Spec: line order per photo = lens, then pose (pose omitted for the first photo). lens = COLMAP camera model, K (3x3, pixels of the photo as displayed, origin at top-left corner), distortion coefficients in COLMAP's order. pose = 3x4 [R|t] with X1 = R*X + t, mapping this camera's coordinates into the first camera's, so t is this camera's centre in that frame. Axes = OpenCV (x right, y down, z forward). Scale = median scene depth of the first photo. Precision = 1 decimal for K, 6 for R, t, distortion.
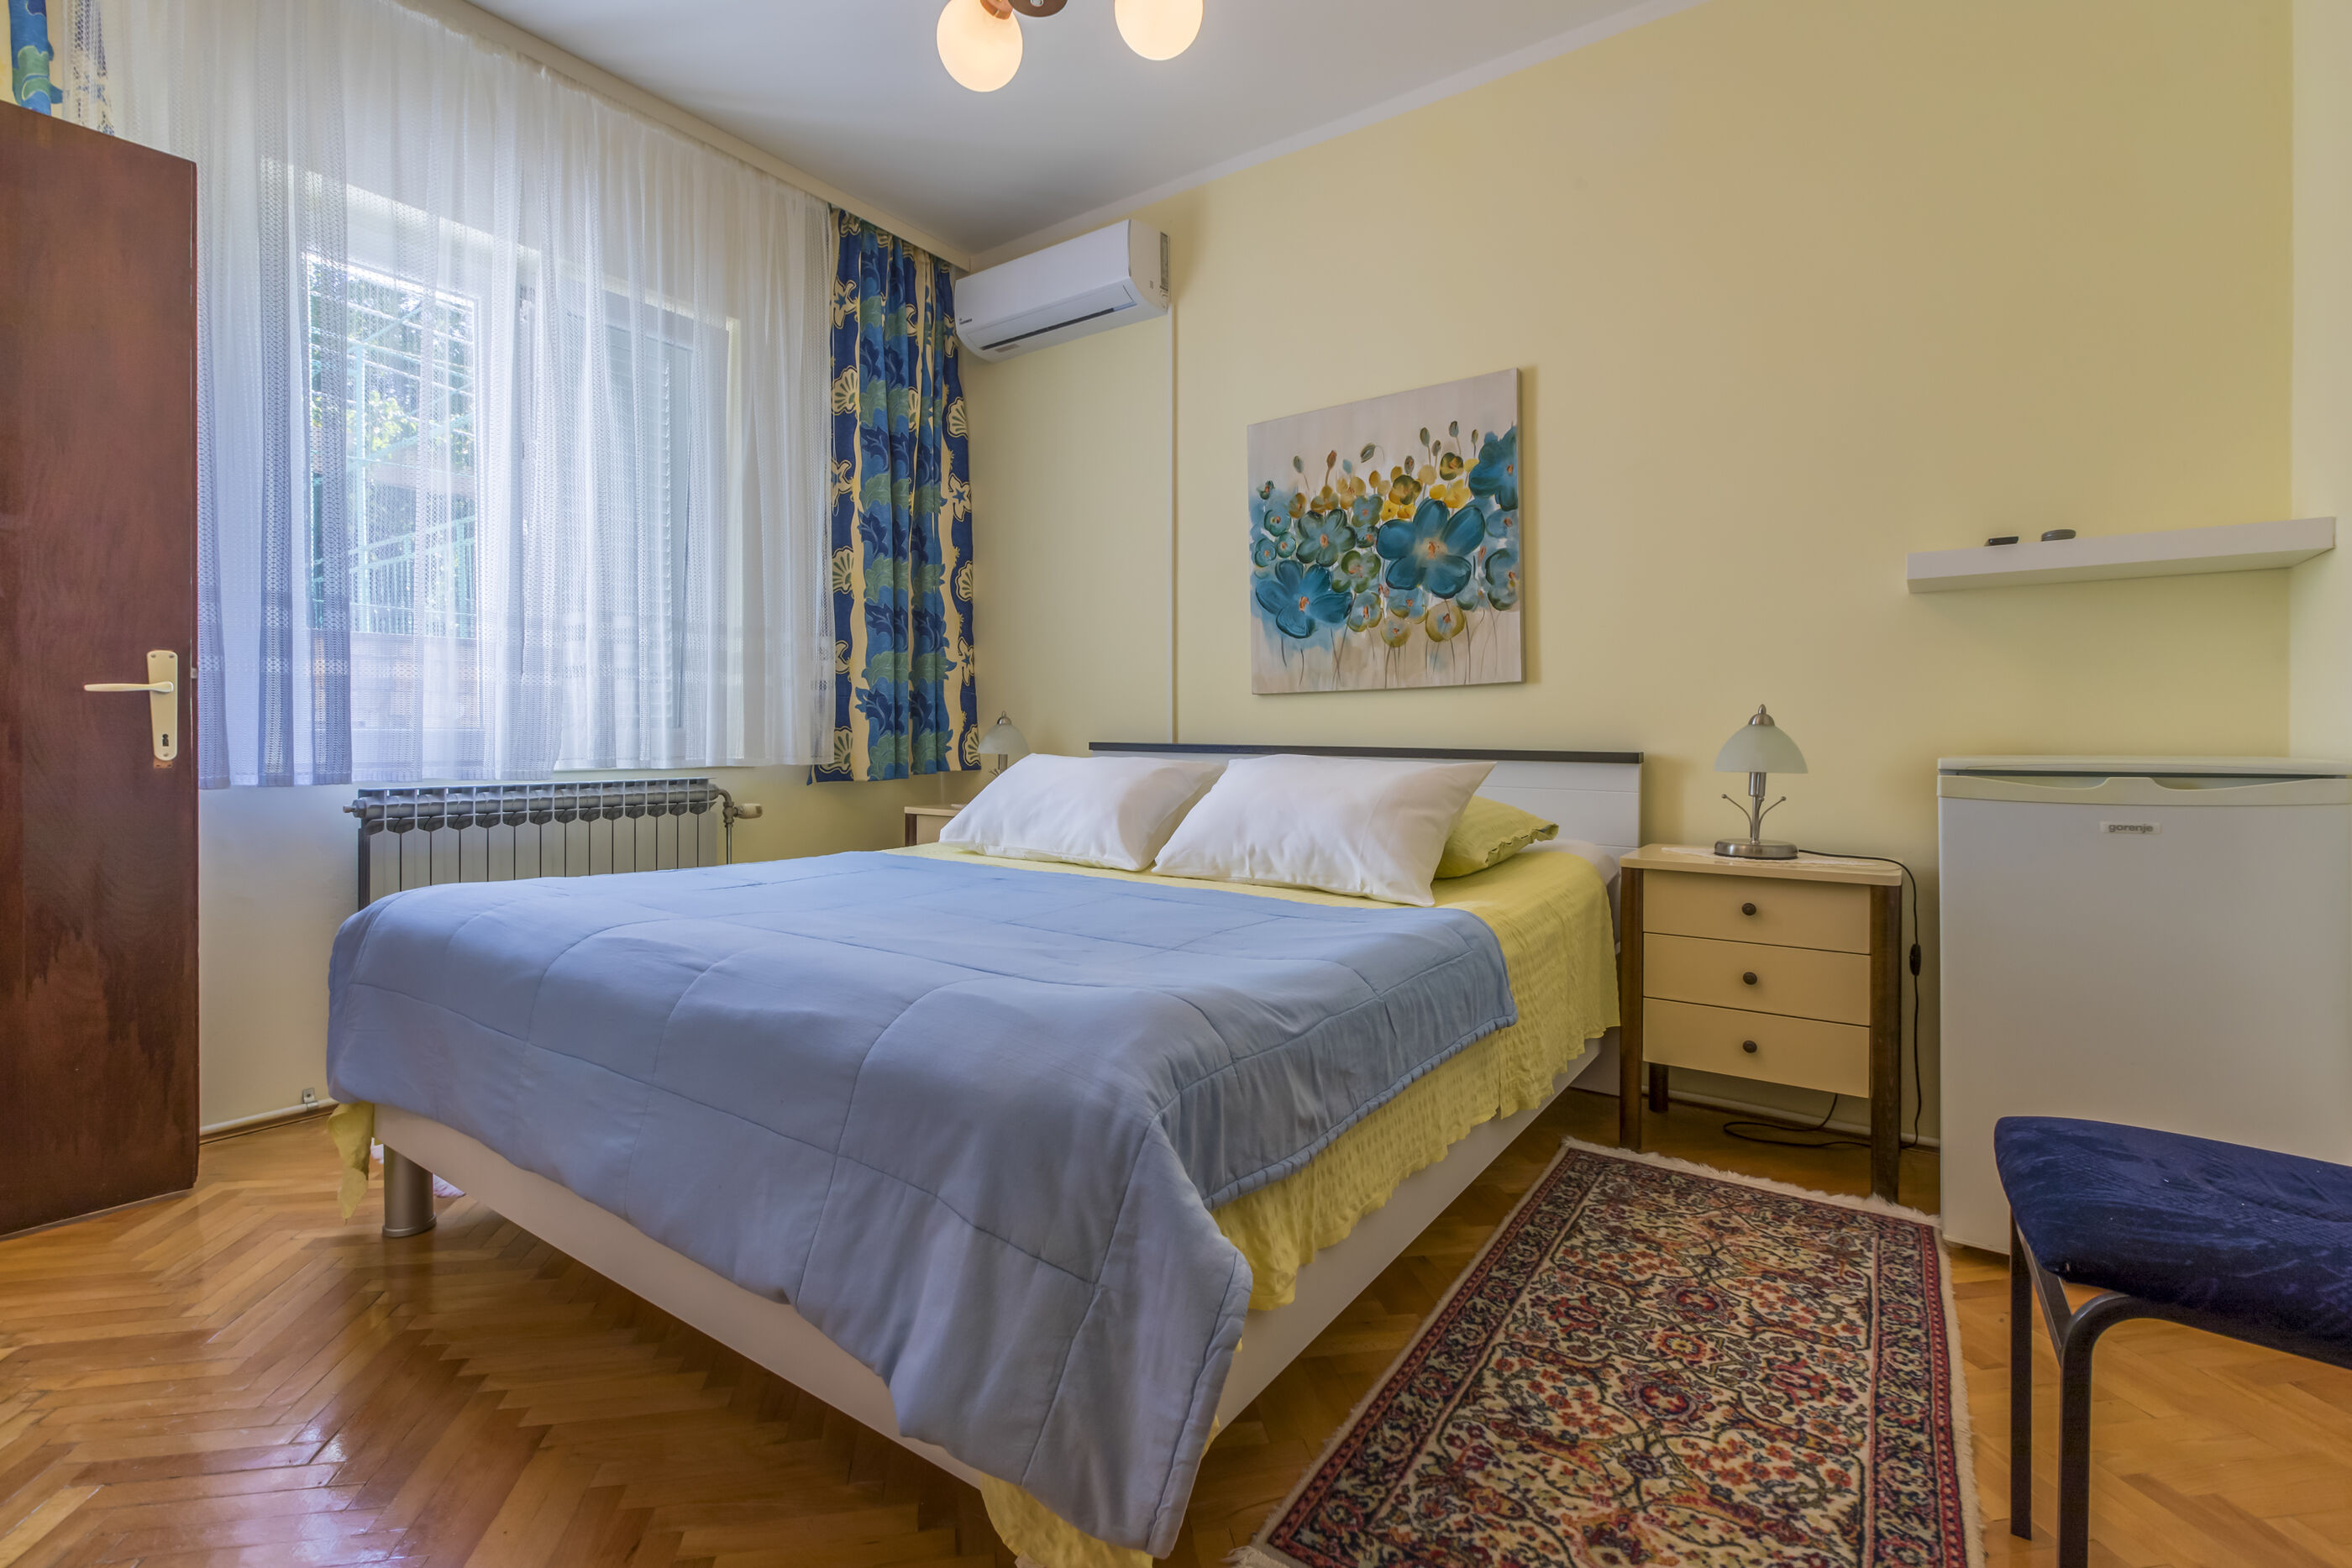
lens RADIAL K [[1063.7, 0, 1185.2], [0, 1063.7, 731.4], [0, 0, 1]] dist [-0.018299, -0.000216]
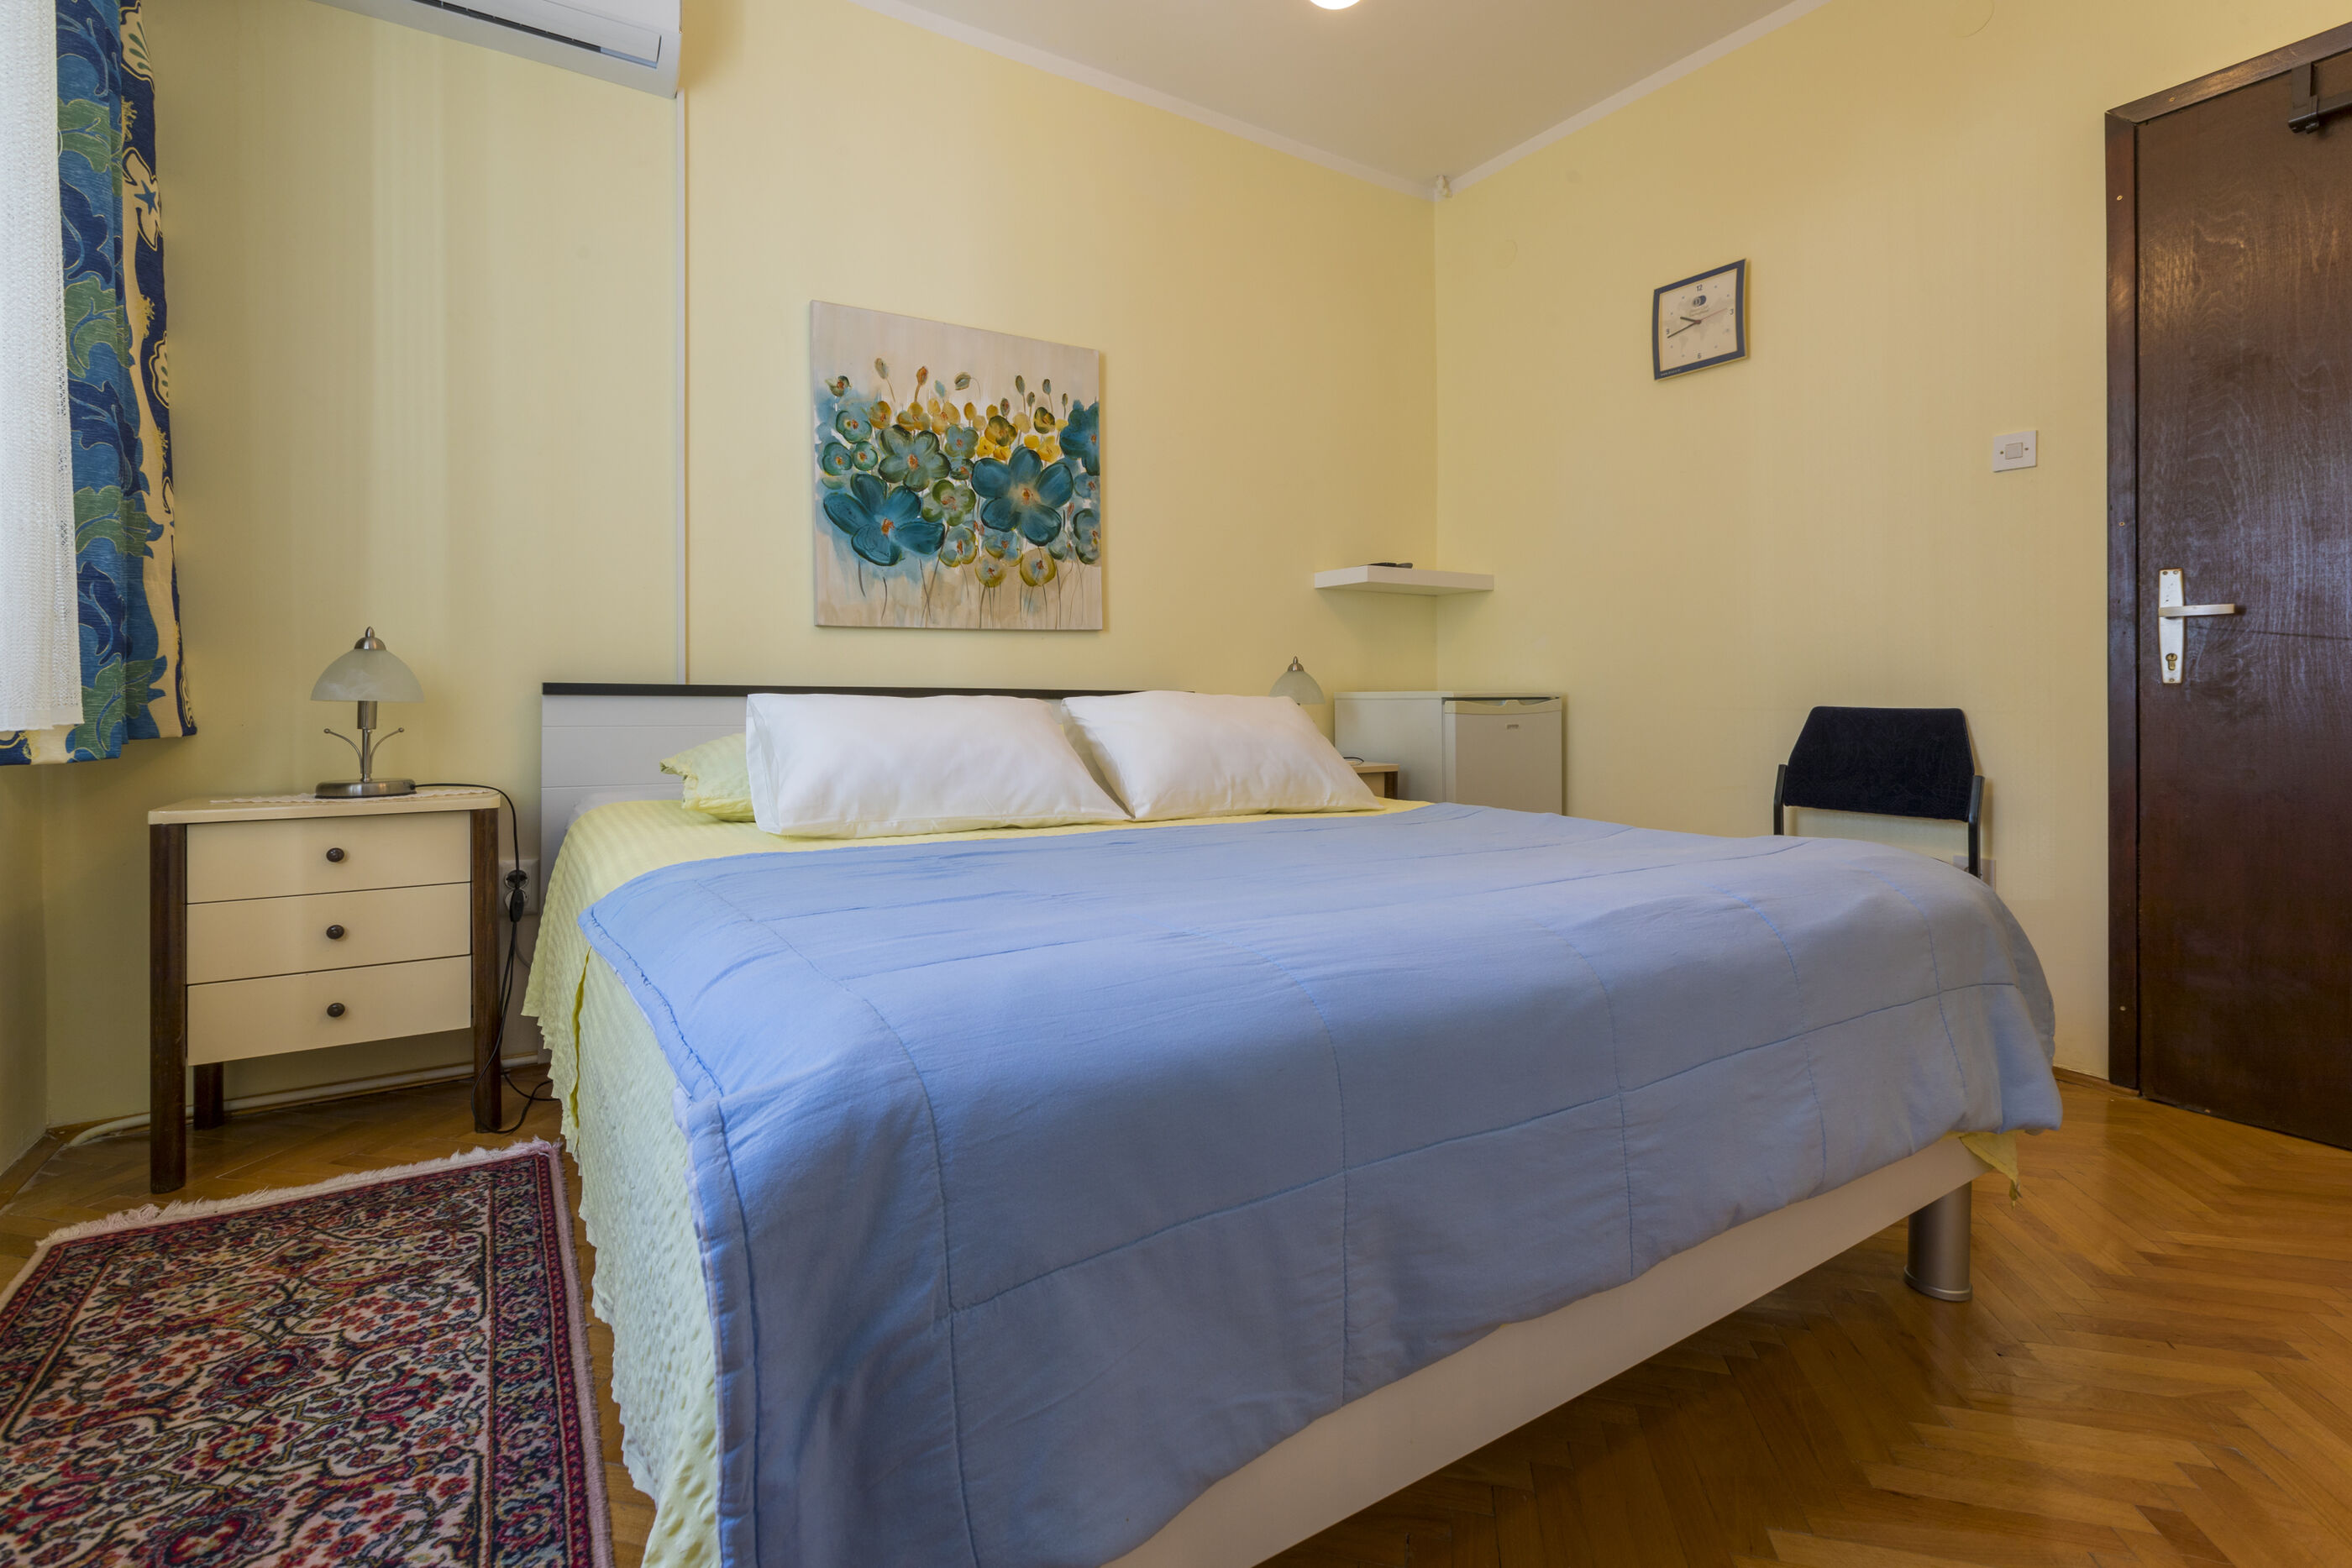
lens RADIAL K [[1057.6, 0, 1167.1], [0, 1057.6, 677.3], [0, 0, 1]] dist [-0.000806, -0.000261]
pose [[0.393924, 0.014121, 0.919034, -0.623840], [-0.004565, 0.999900, -0.013407, 0.016572], [-0.919132, 0.001086, 0.393949, 0.449844]]
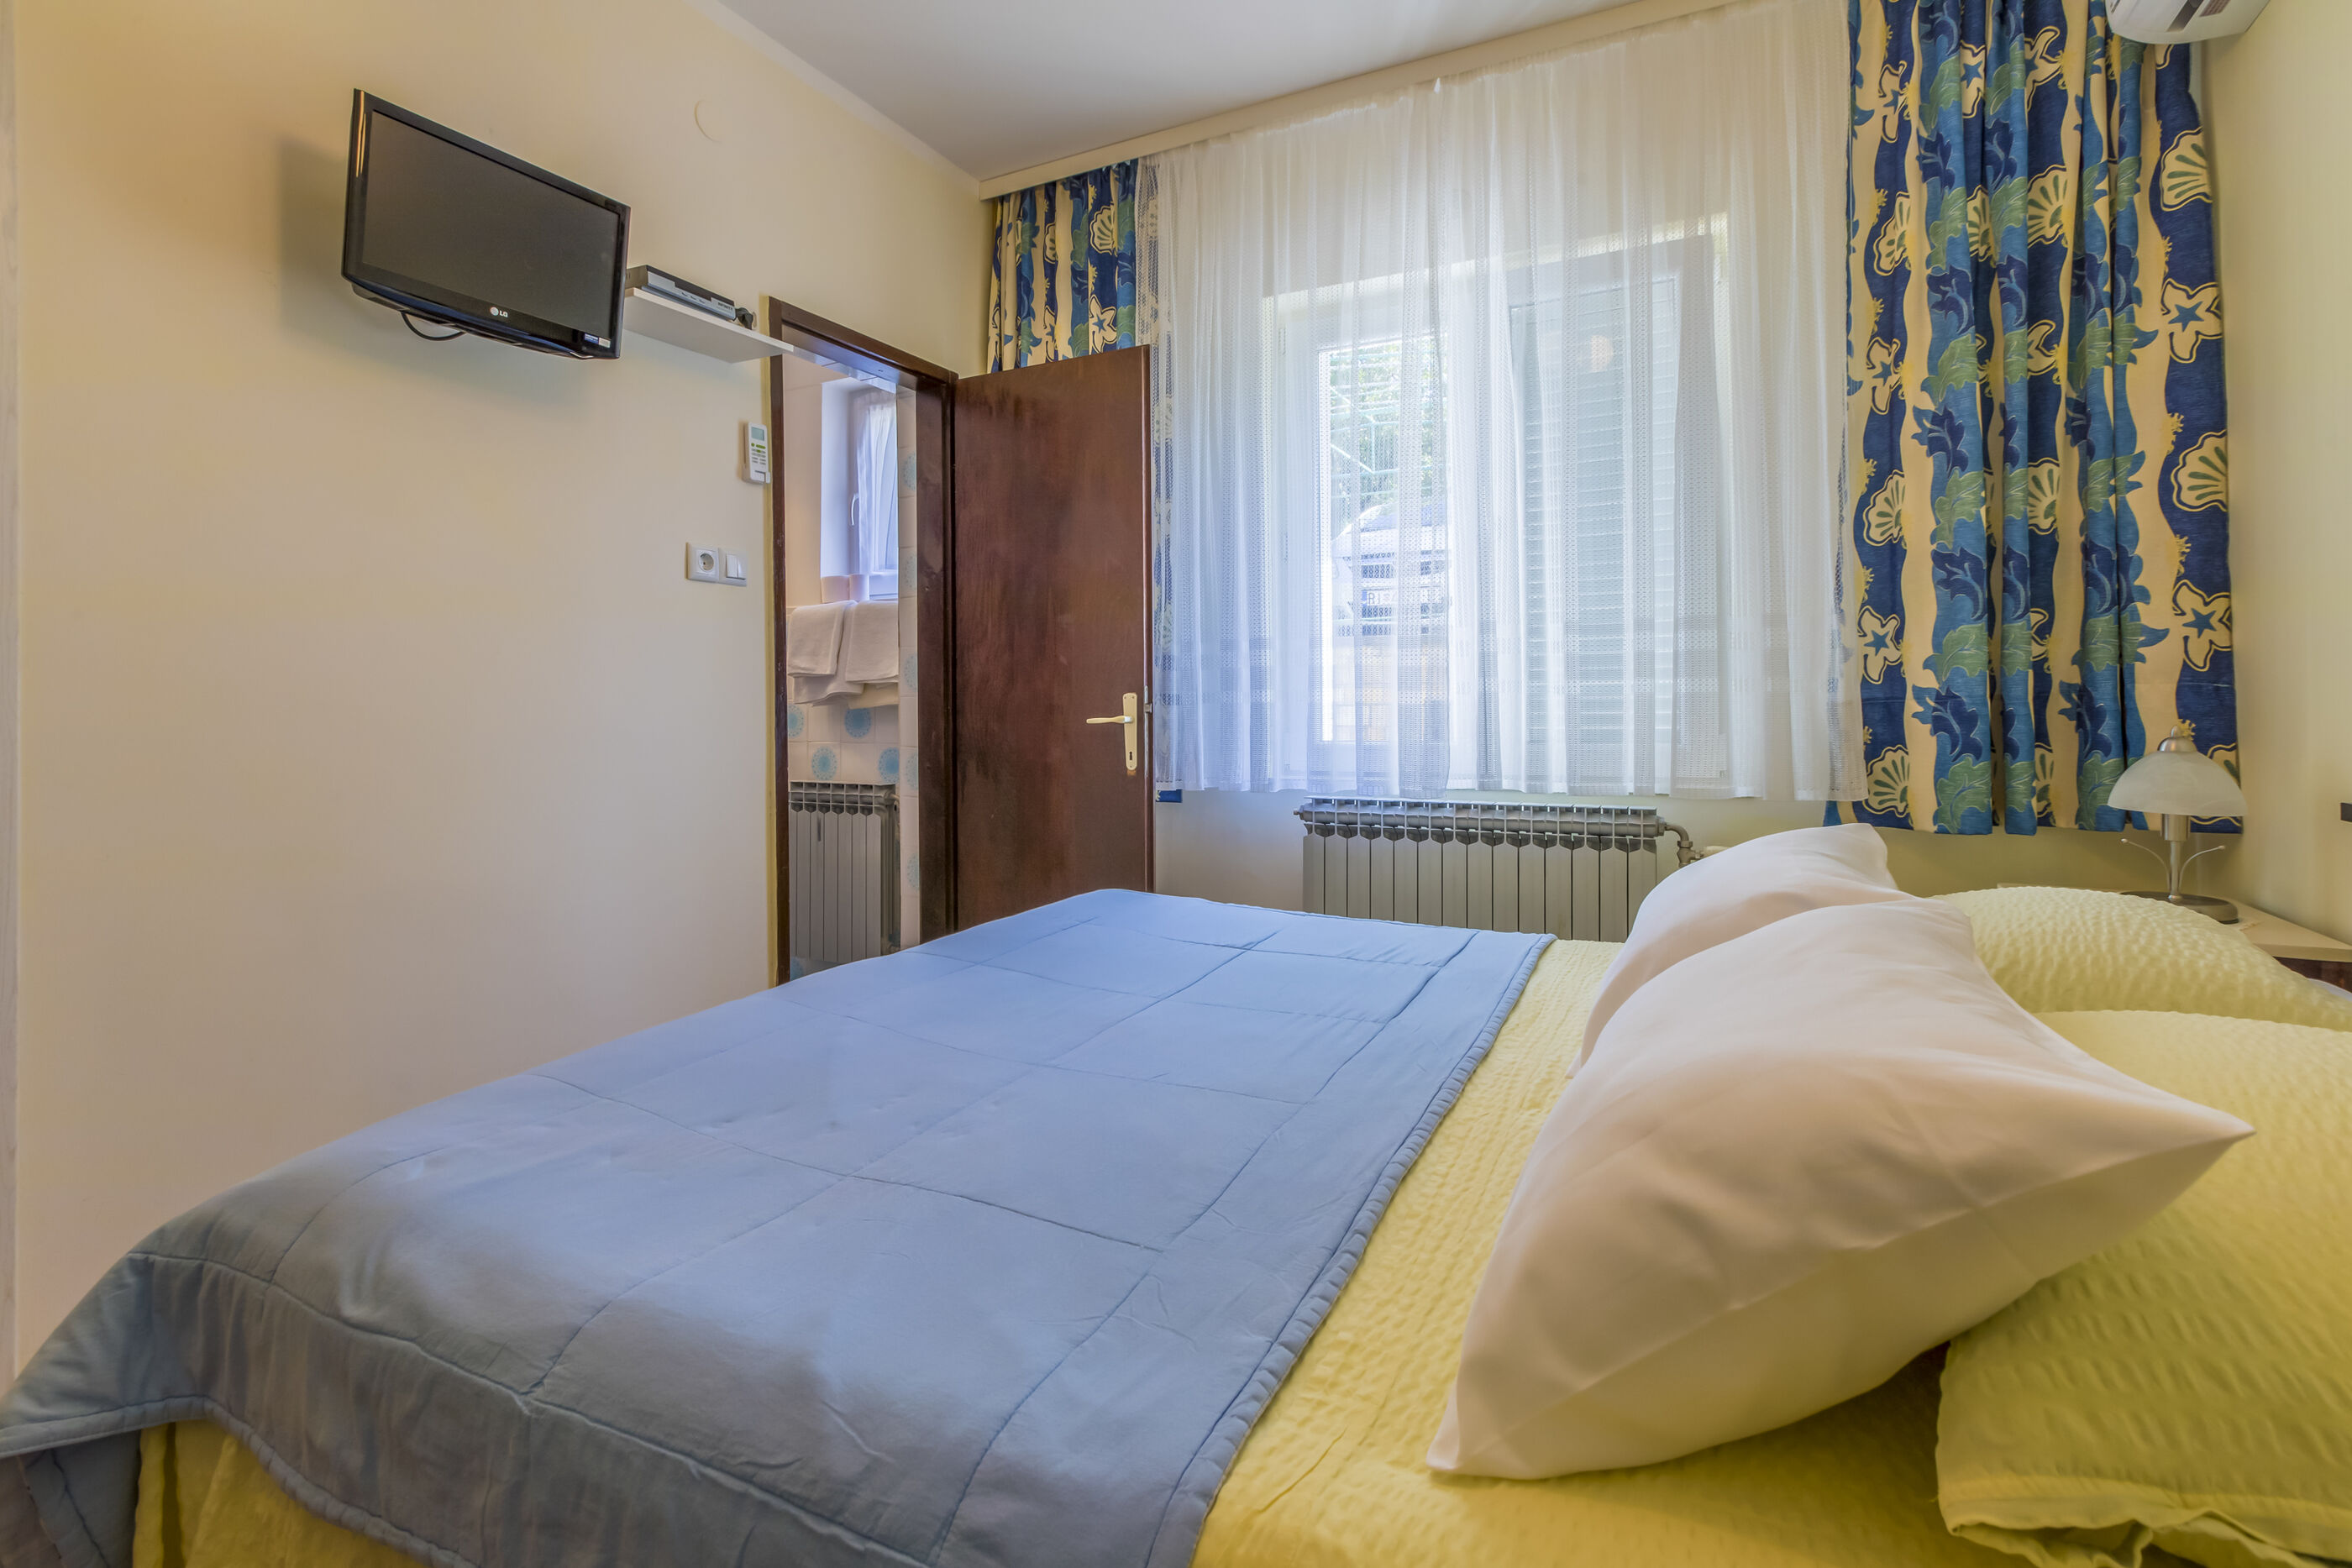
lens RADIAL K [[1063.7, 0, 1185.2], [0, 1063.7, 731.4], [0, 0, 1]] dist [-0.018299, -0.000216]
pose [[0.136548, 0.008091, -0.990600, 0.309298], [0.002100, 0.999962, 0.008456, -0.023353], [0.990631, -0.003235, 0.136526, 0.551812]]
